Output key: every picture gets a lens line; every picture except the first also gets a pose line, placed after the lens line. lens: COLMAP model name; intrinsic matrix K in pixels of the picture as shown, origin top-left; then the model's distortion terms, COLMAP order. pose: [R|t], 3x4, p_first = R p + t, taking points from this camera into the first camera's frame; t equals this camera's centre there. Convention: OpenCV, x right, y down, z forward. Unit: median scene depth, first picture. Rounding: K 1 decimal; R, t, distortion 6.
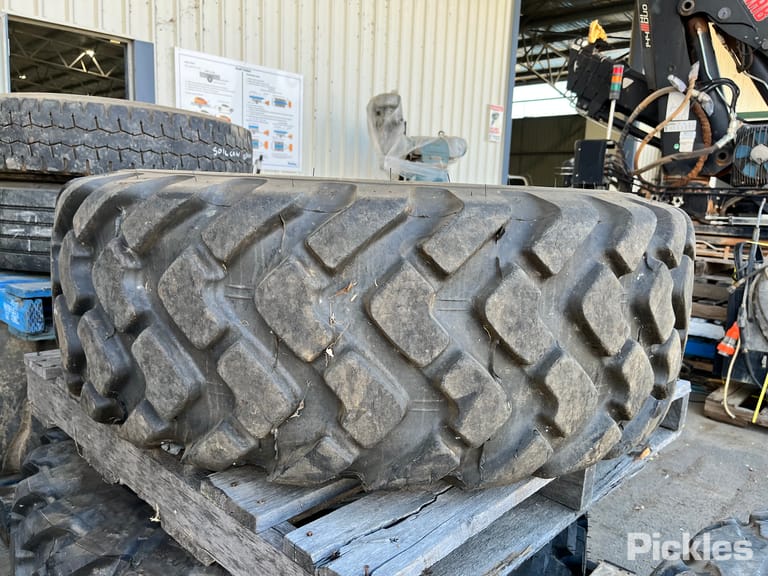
lens RADIAL K [[583.0, 0, 380.1], [0, 583.0, 292.4], [0, 0, 1]] dist [0.044744, -0.089032]
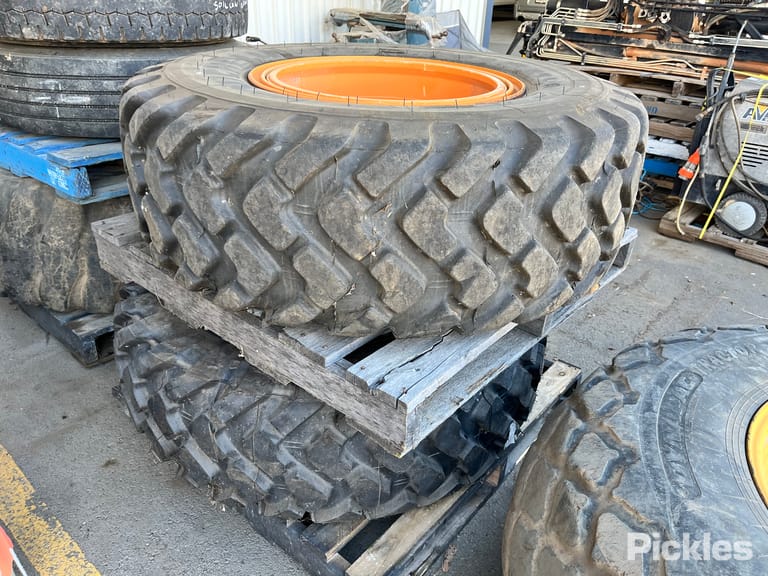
lens RADIAL K [[583.0, 0, 386.4], [0, 583.0, 290.7], [0, 0, 1]] dist [0.044744, -0.089032]
pose [[0.998664, -0.029601, 0.042344, -0.100040], [0.014015, 0.944076, 0.329430, -0.237518], [-0.049728, -0.328396, 0.943230, -0.316471]]
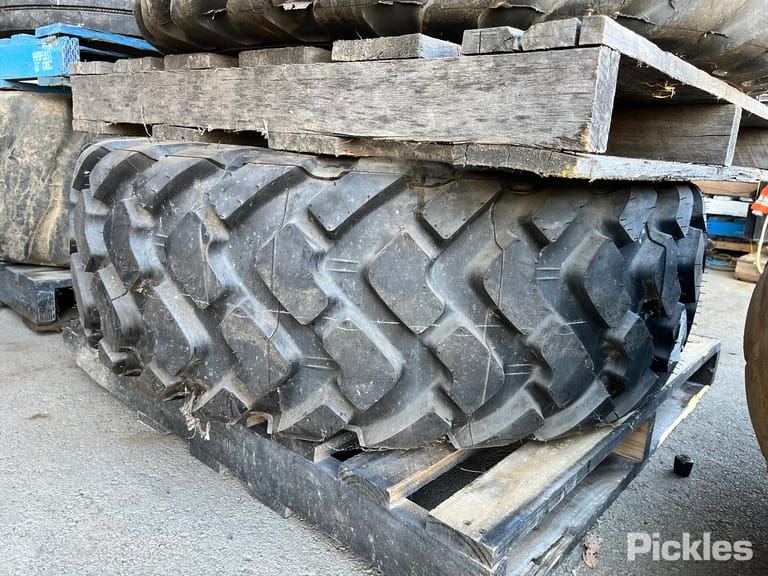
lens RADIAL K [[583.0, 0, 382.8], [0, 583.0, 292.9], [0, 0, 1]] dist [0.044744, -0.089032]
pose [[0.999374, 0.007383, 0.034613, -0.259325], [-0.009656, 0.997775, 0.065971, 0.623501], [-0.034048, -0.066264, 0.997221, 0.124850]]
